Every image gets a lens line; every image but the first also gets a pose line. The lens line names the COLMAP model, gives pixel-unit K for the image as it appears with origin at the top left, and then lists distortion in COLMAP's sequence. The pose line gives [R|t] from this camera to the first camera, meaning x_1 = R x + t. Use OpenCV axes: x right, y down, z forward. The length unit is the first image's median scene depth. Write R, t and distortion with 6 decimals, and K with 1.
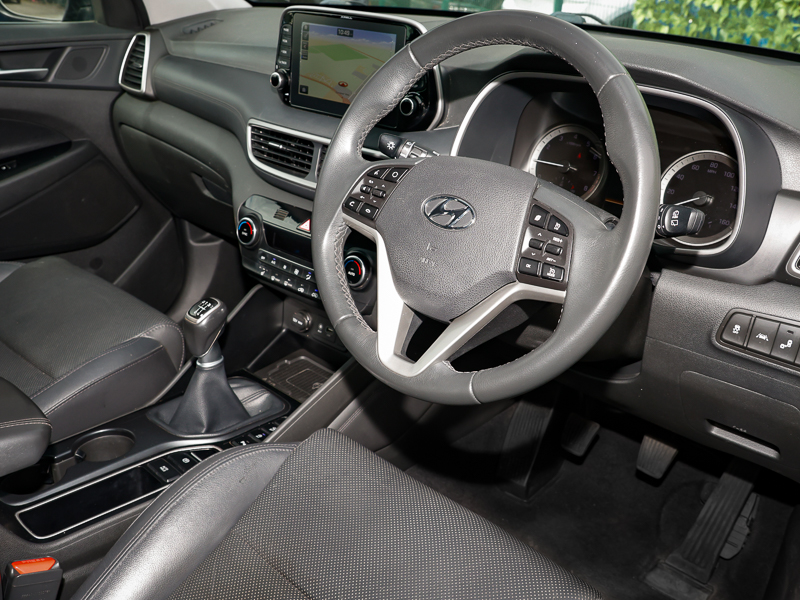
lens RADIAL K [[774.4, 0, 400.0], [0, 774.4, 300.0], [0, 0, 1]] dist [0.003456, -0.027050]
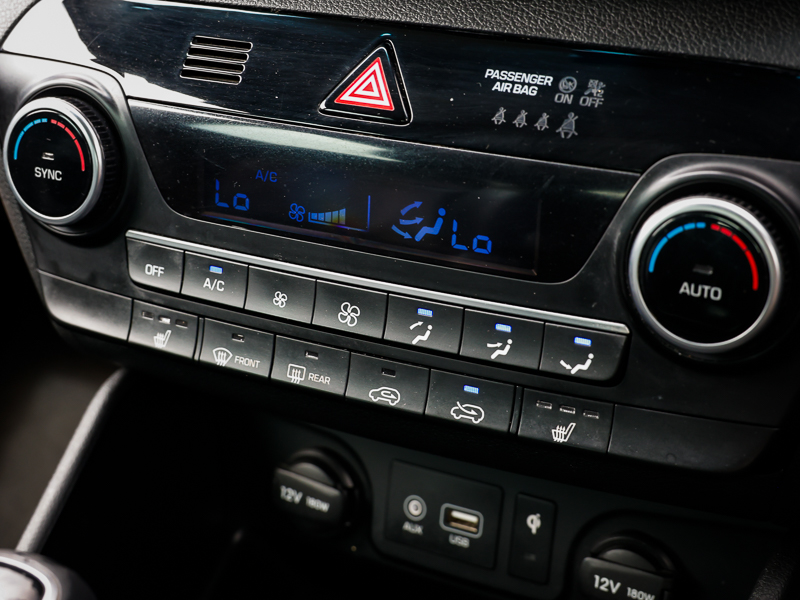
lens RADIAL K [[1511.5, 0, 400.0], [0, 1511.5, 300.0], [0, 0, 1]] dist [0.030269, 0.073359]
pose [[0.976128, -0.166477, 0.139500, -0.174608], [0.161037, 0.985706, 0.049496, -0.057732], [-0.145746, -0.025850, 0.988984, 0.581957]]
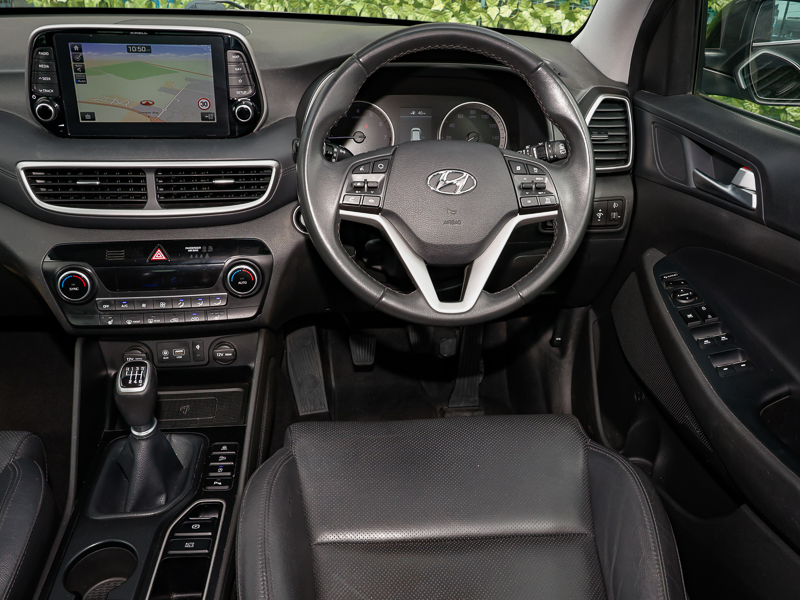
lens RADIAL K [[707.2, 0, 400.0], [0, 707.2, 300.0], [0, 0, 1]] dist [0.005903, 0.001036]
pose [[0.659115, -0.361353, 0.659539, -0.509526], [0.303687, 0.930202, 0.206153, -0.131628], [-0.687998, 0.064415, 0.722848, 0.160347]]
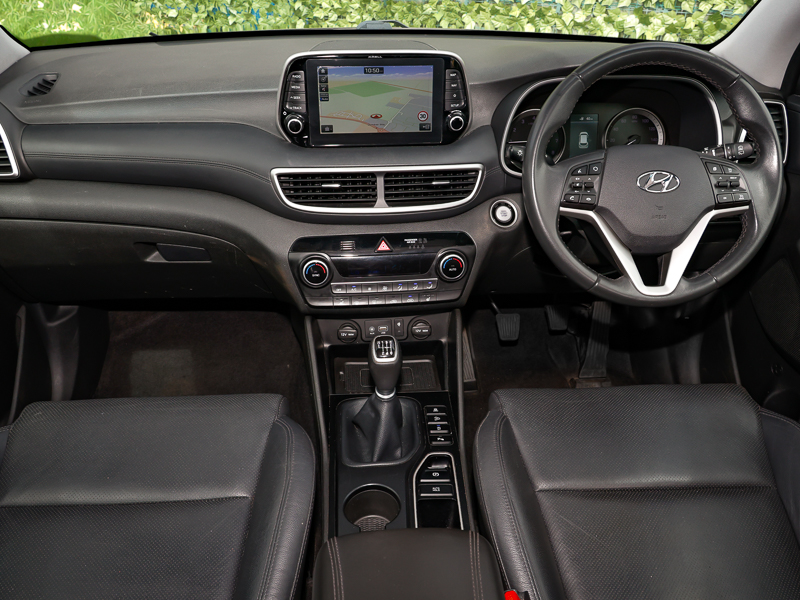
lens RADIAL K [[646.3, 0, 400.0], [0, 646.3, 300.0], [0, 0, 1]] dist [0.009600, 0.000941]
pose [[0.694554, -0.380141, 0.610810, -0.691692], [0.317431, 0.923821, 0.213993, -0.212789], [-0.645626, 0.045261, 0.762311, 0.263278]]
